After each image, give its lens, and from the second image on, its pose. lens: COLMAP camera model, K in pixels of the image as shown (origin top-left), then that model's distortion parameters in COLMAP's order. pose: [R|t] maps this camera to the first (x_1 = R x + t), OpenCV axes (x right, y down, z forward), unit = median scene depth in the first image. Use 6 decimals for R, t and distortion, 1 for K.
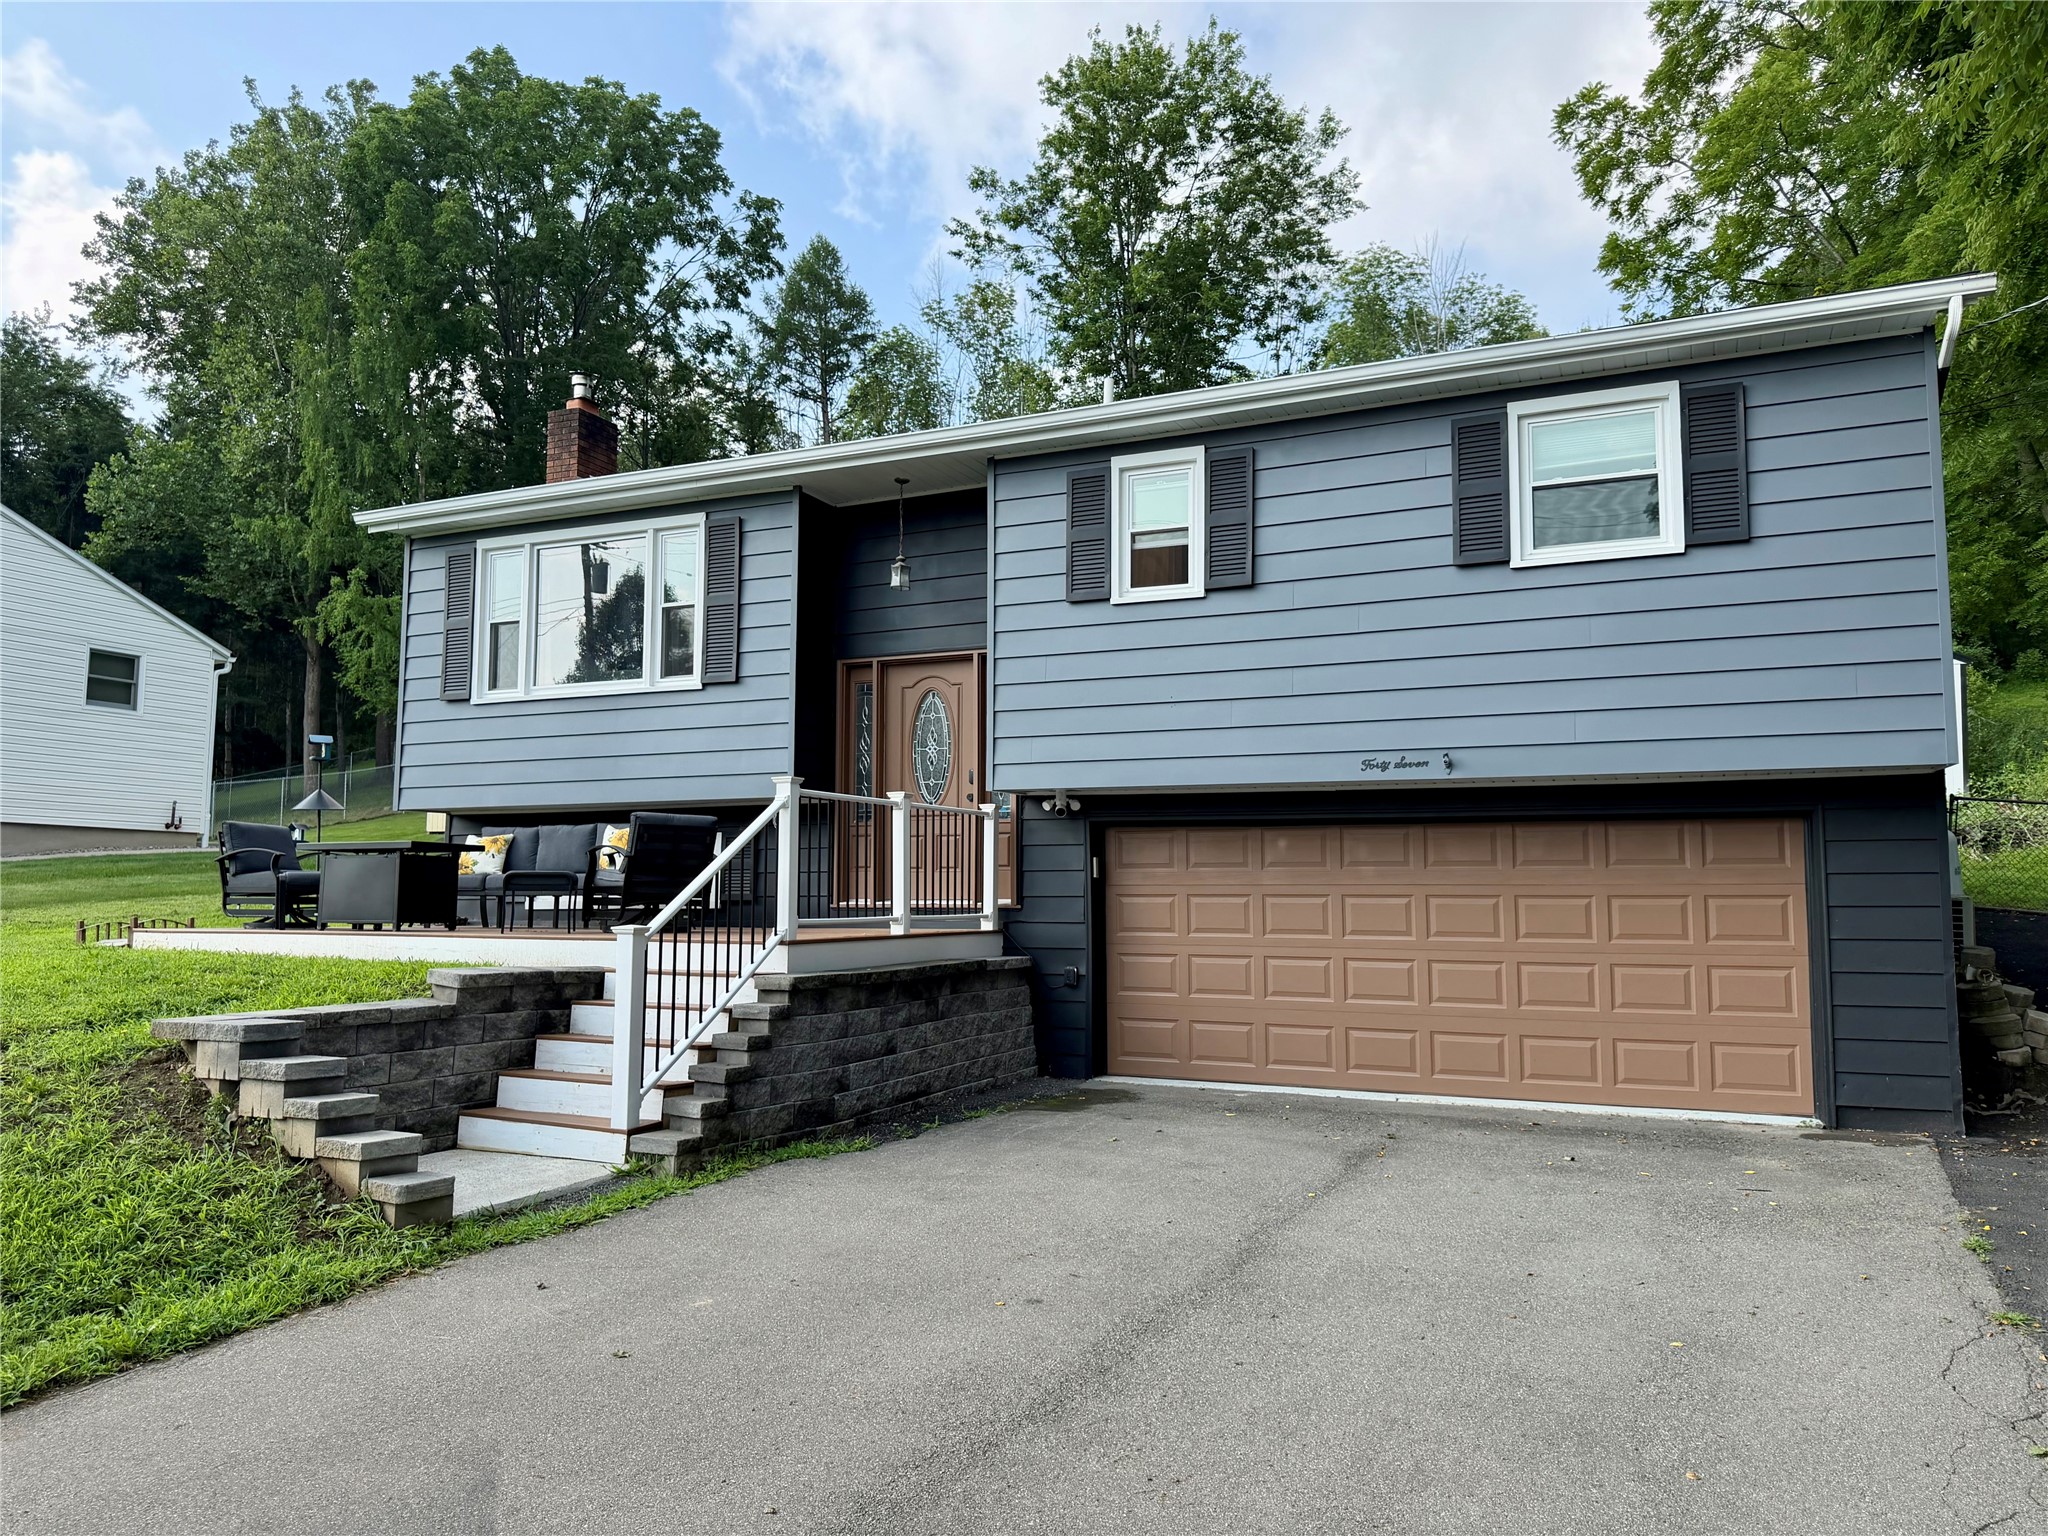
lens RADIAL K [[1445.2, 0, 1024.0], [0, 1445.2, 768.0], [0, 0, 1]] dist [0.060654, -0.106315]
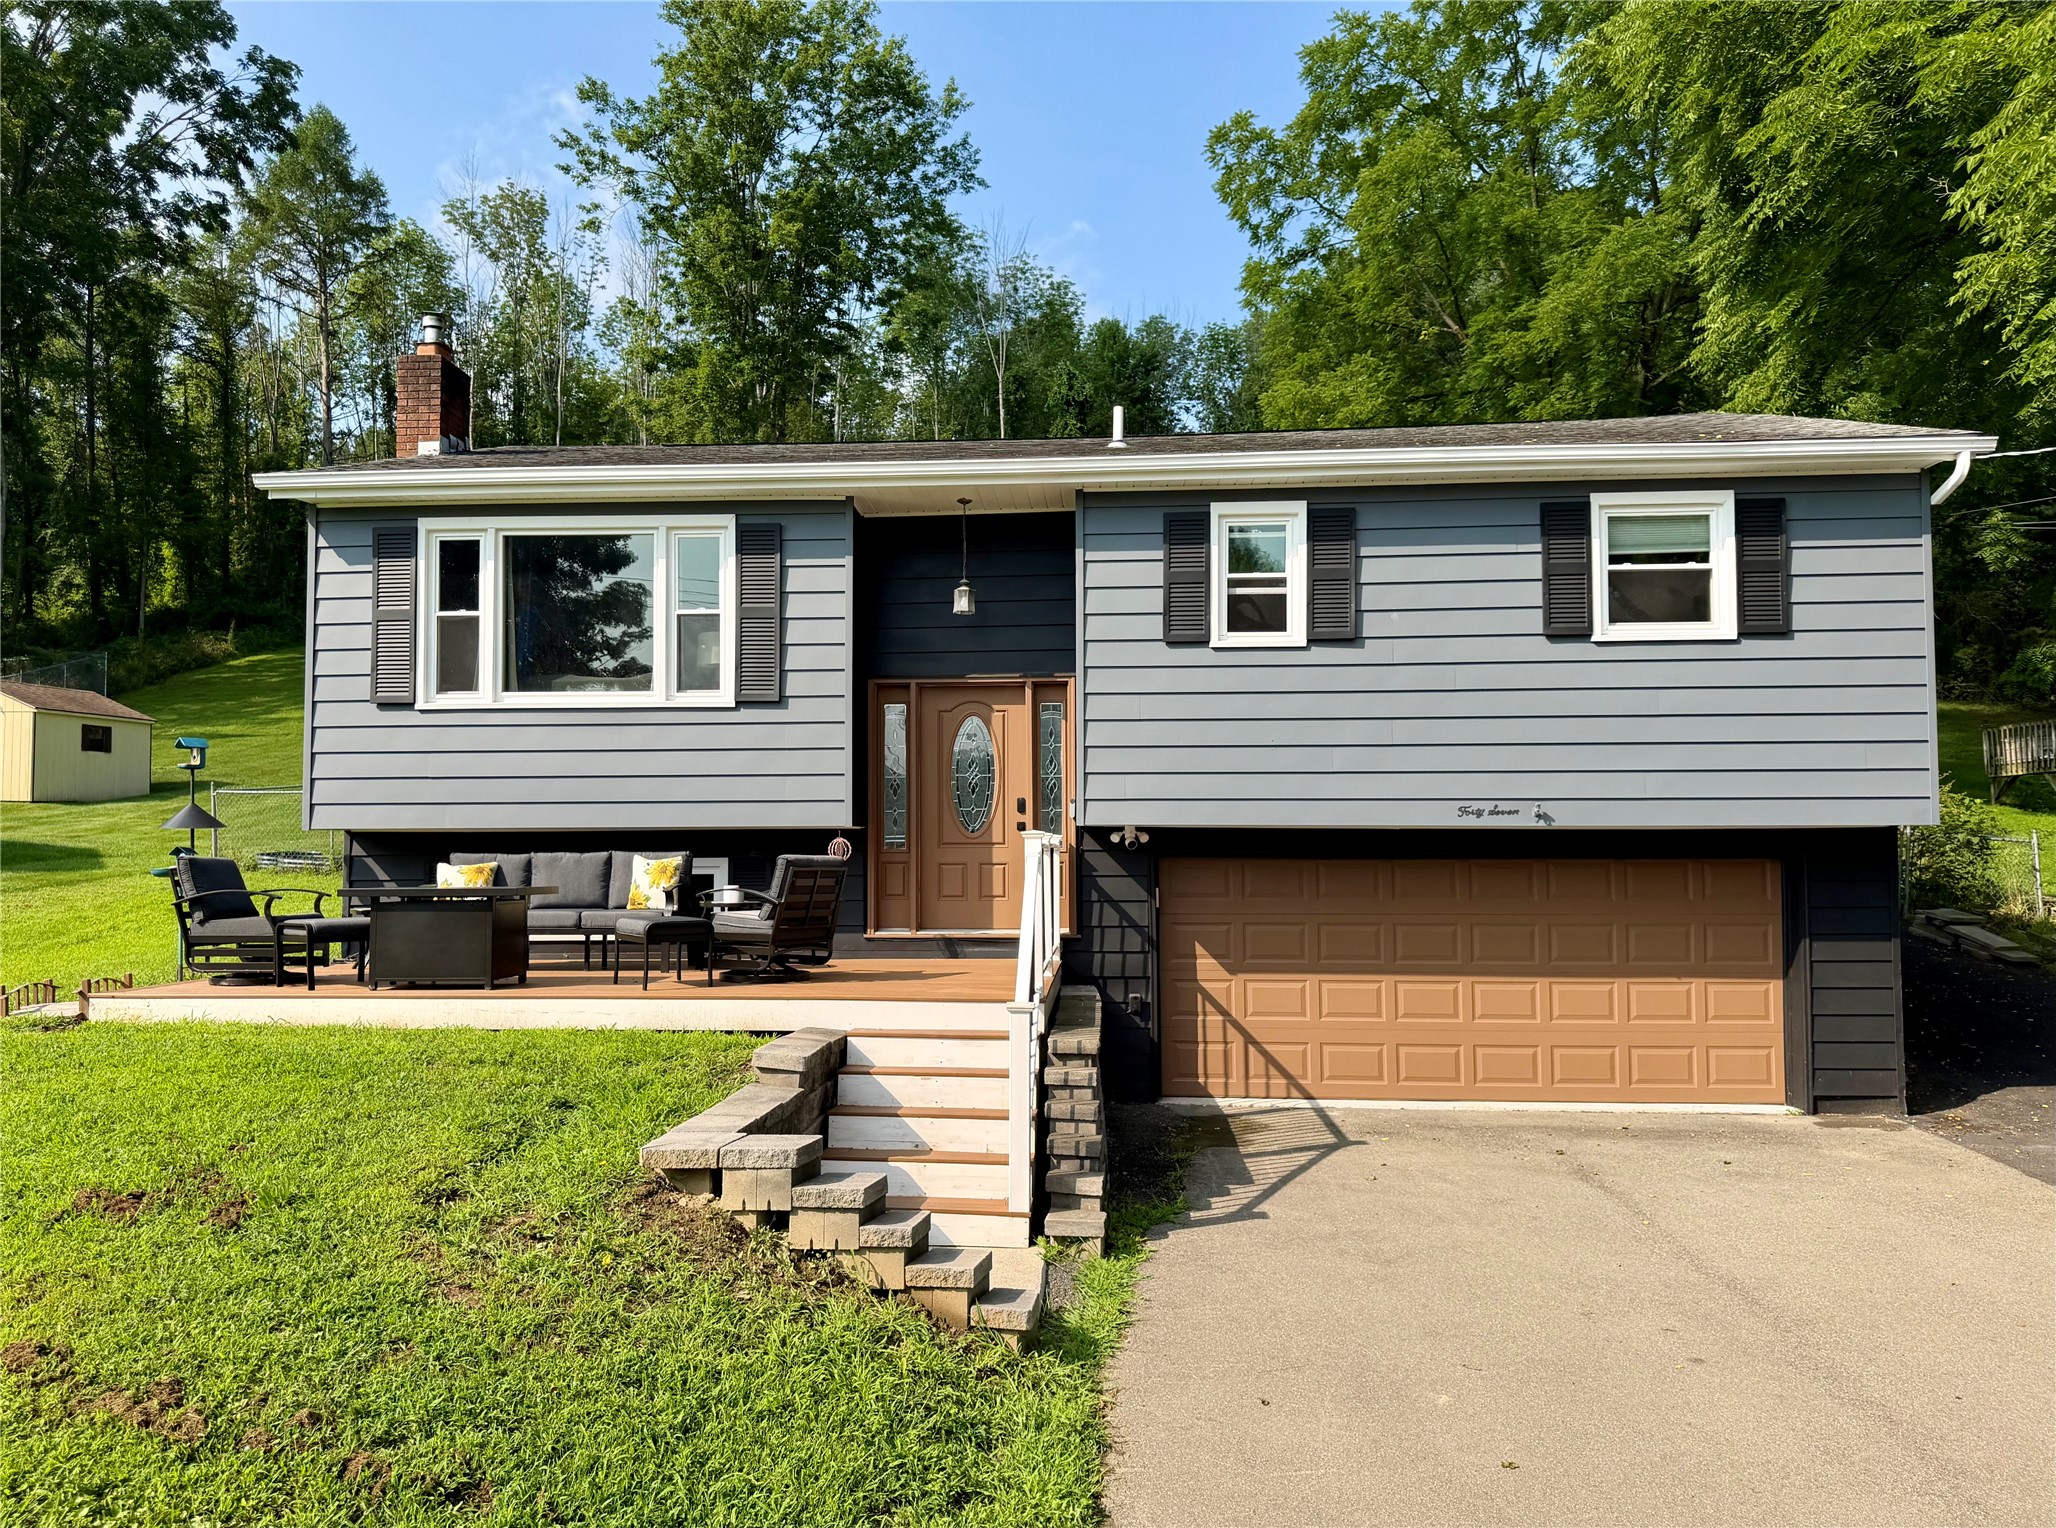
lens RADIAL K [[1473.2, 0, 1000.5], [0, 1473.2, 768.2], [0, 0, 1]] dist [0.060013, -0.088297]
pose [[0.939344, 0.012997, 0.342729, -0.143906], [-0.025420, 0.999172, 0.031779, -0.018436], [-0.342032, -0.038564, 0.938897, 0.018911]]
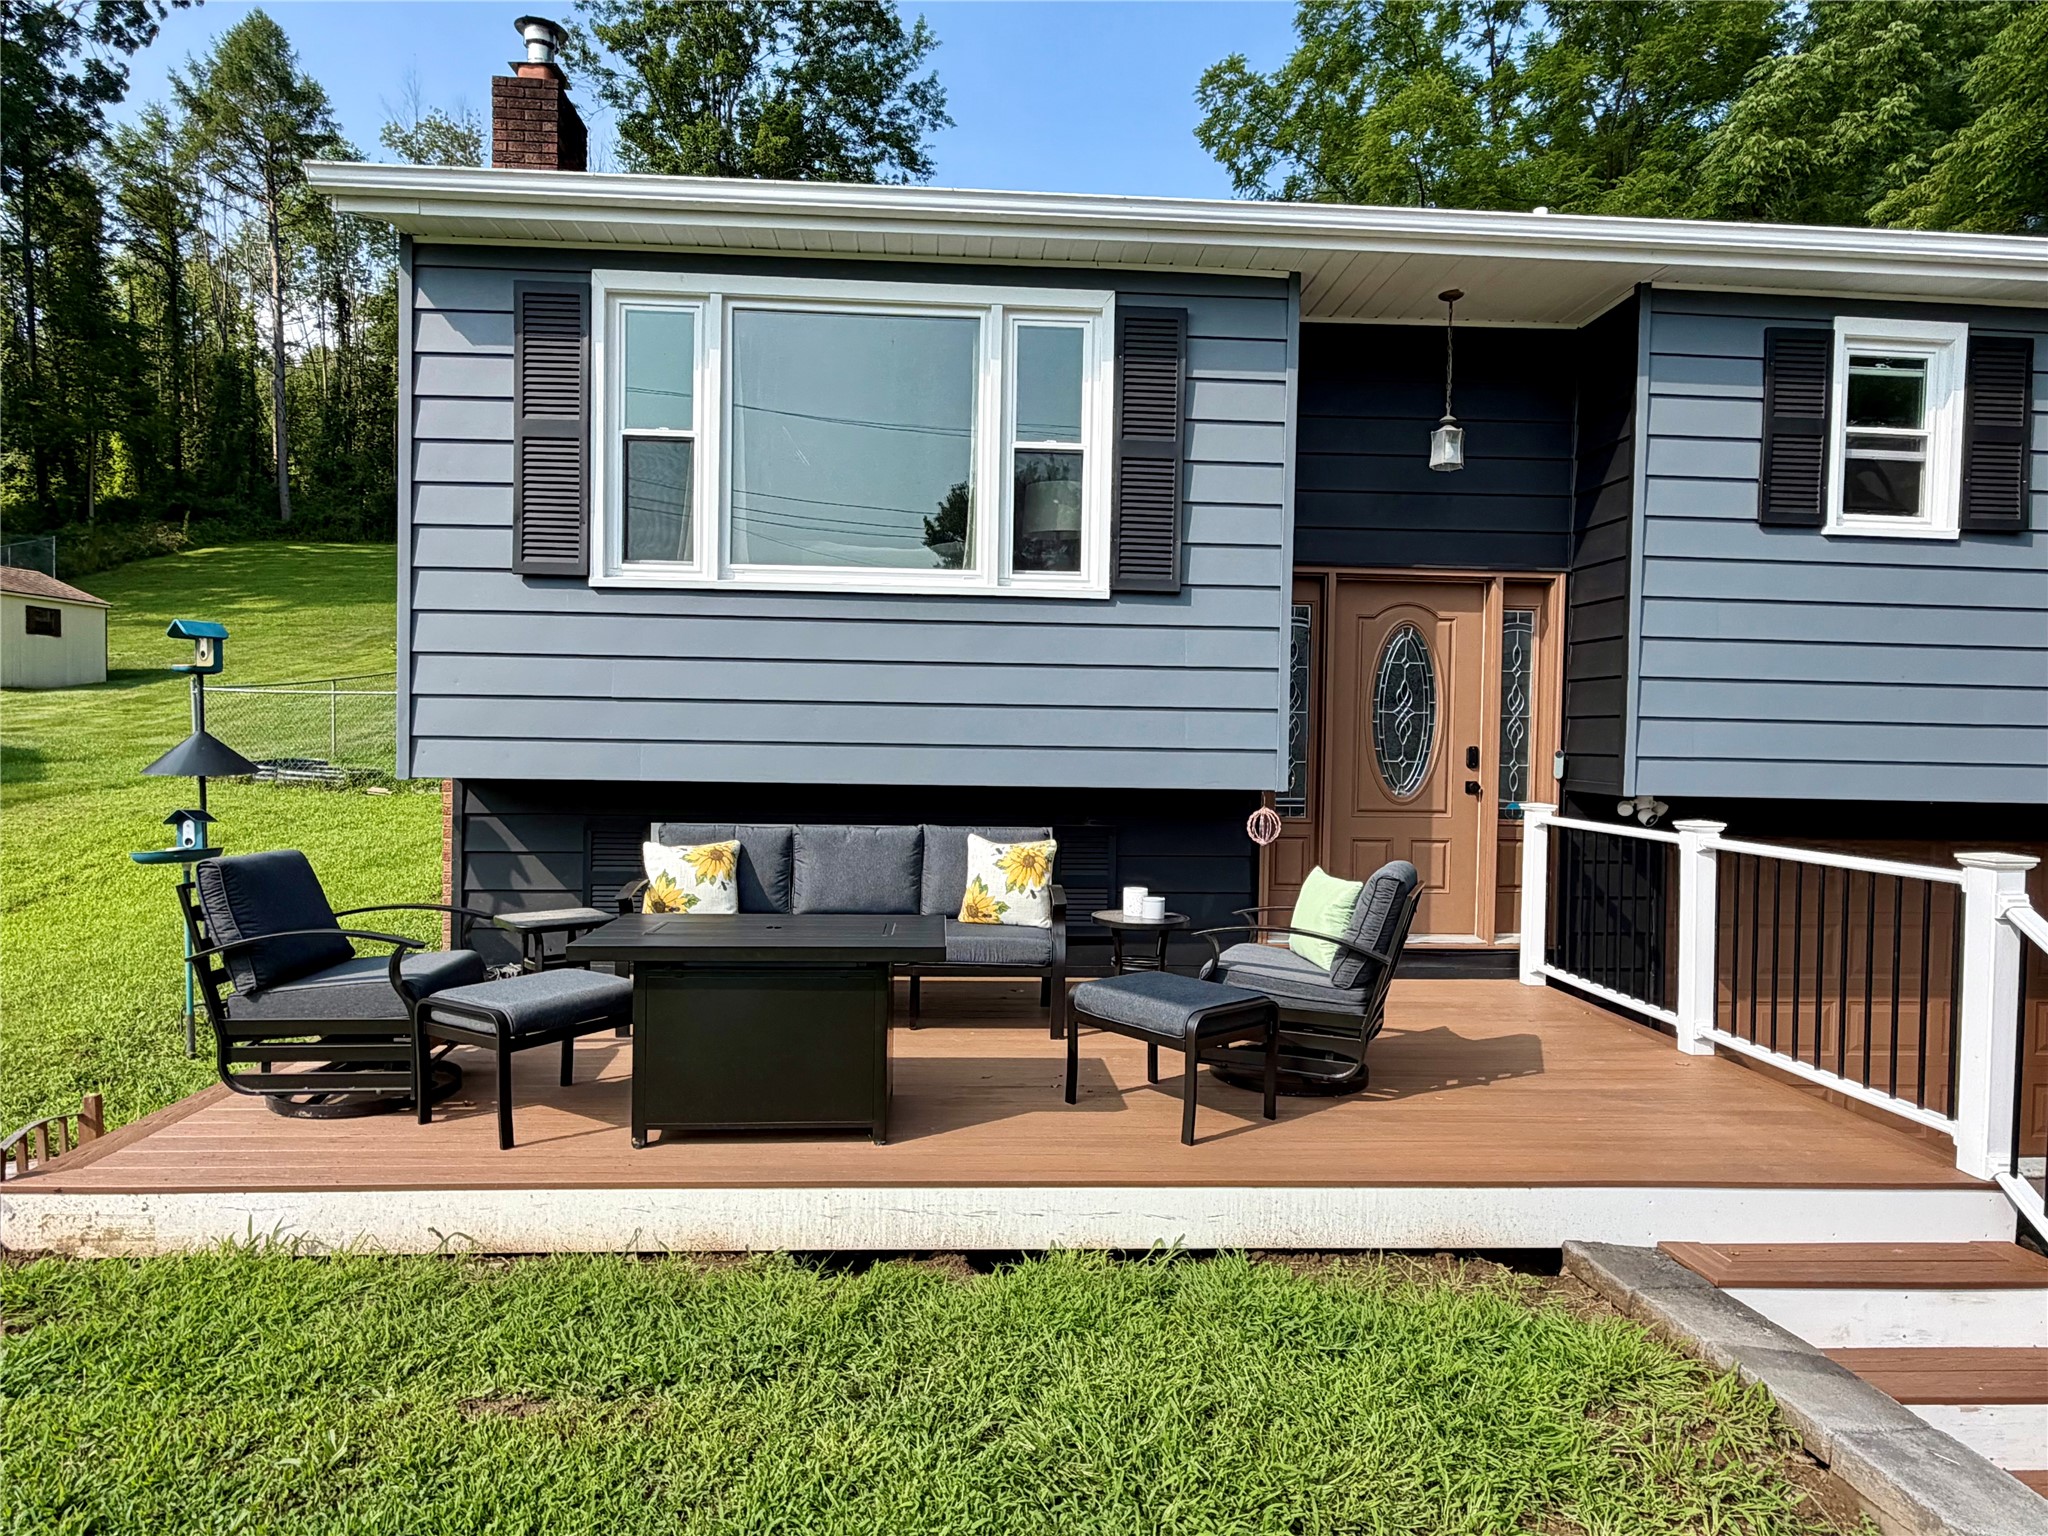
lens RADIAL K [[1187.5, 0, 1024.0], [0, 1187.5, 768.0], [0, 0, 1]] dist [-0.013351, 0.015264]
pose [[0.881889, -0.000140, 0.471457, -0.179794], [-0.055952, 0.992901, 0.104957, -0.012881], [-0.468125, -0.118940, 0.875621, 0.217628]]
